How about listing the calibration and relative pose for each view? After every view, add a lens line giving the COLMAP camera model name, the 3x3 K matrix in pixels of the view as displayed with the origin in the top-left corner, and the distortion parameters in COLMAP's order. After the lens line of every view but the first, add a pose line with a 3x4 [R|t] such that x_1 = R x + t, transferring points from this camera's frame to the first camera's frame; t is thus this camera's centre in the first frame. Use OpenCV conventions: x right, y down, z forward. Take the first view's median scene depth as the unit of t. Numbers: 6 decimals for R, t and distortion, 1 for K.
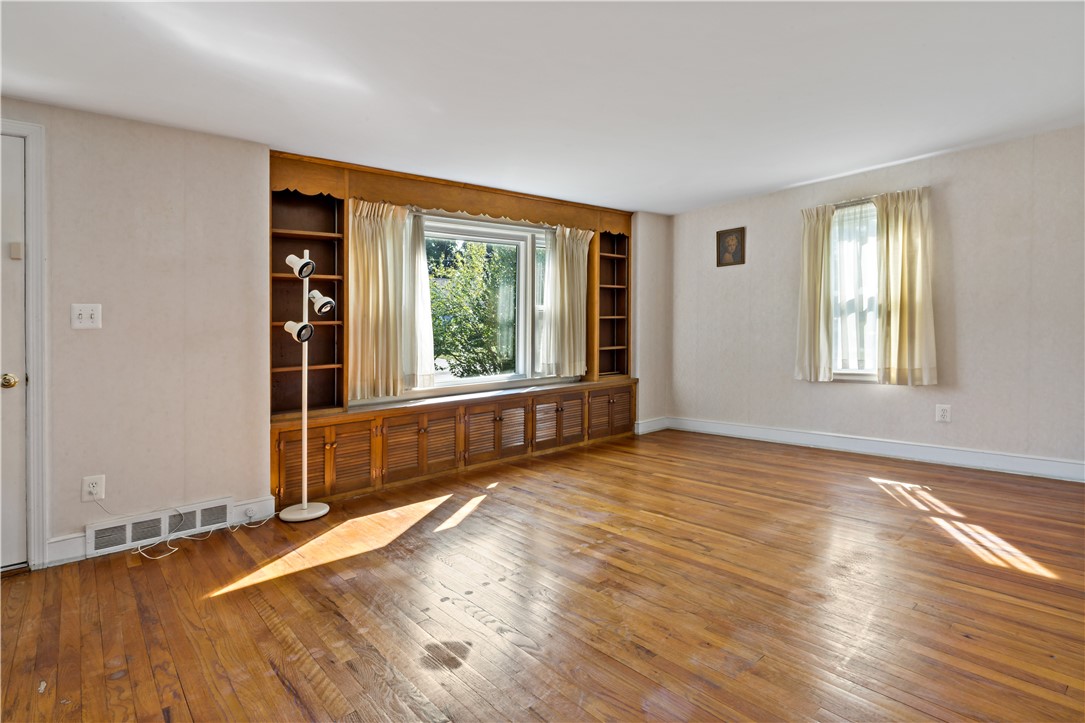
lens RADIAL K [[547.1, 0, 530.9], [0, 547.1, 332.9], [0, 0, 1]] dist [-0.005403, 0.000567]
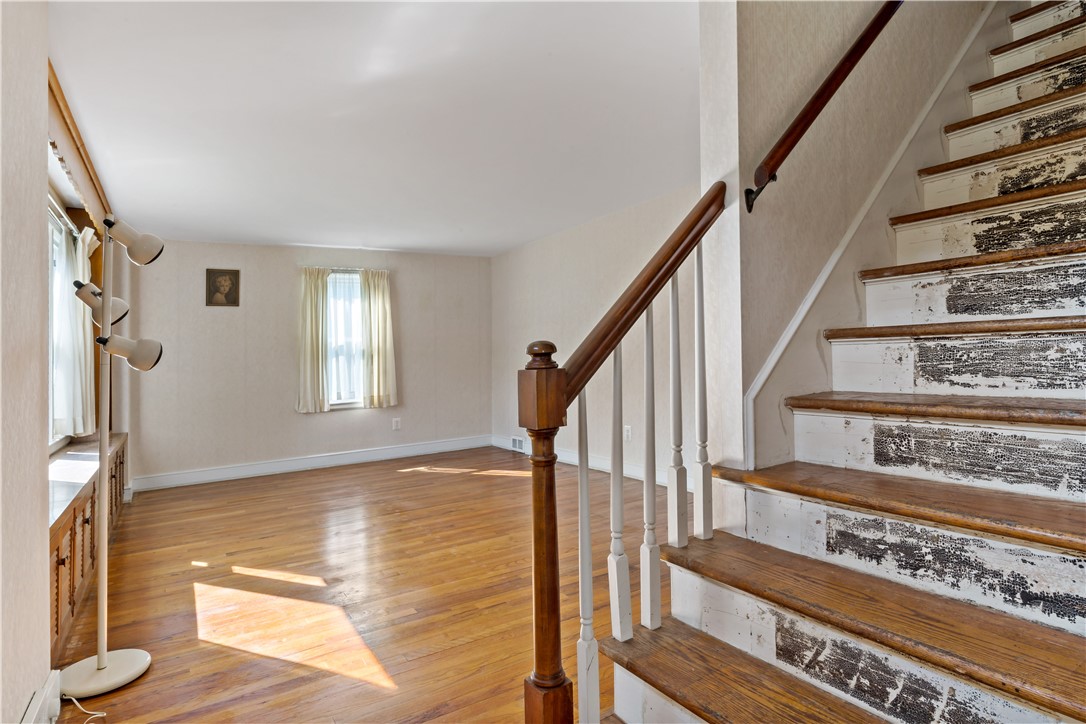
lens RADIAL K [[599.3, 0, 542.6], [0, 599.3, 355.2], [0, 0, 1]] dist [0.002270, -0.000242]
pose [[0.142696, 0.027553, 0.989383, -0.767867], [0.037048, 0.998763, -0.033158, 0.027648], [-0.989073, 0.041386, 0.141498, 0.349854]]
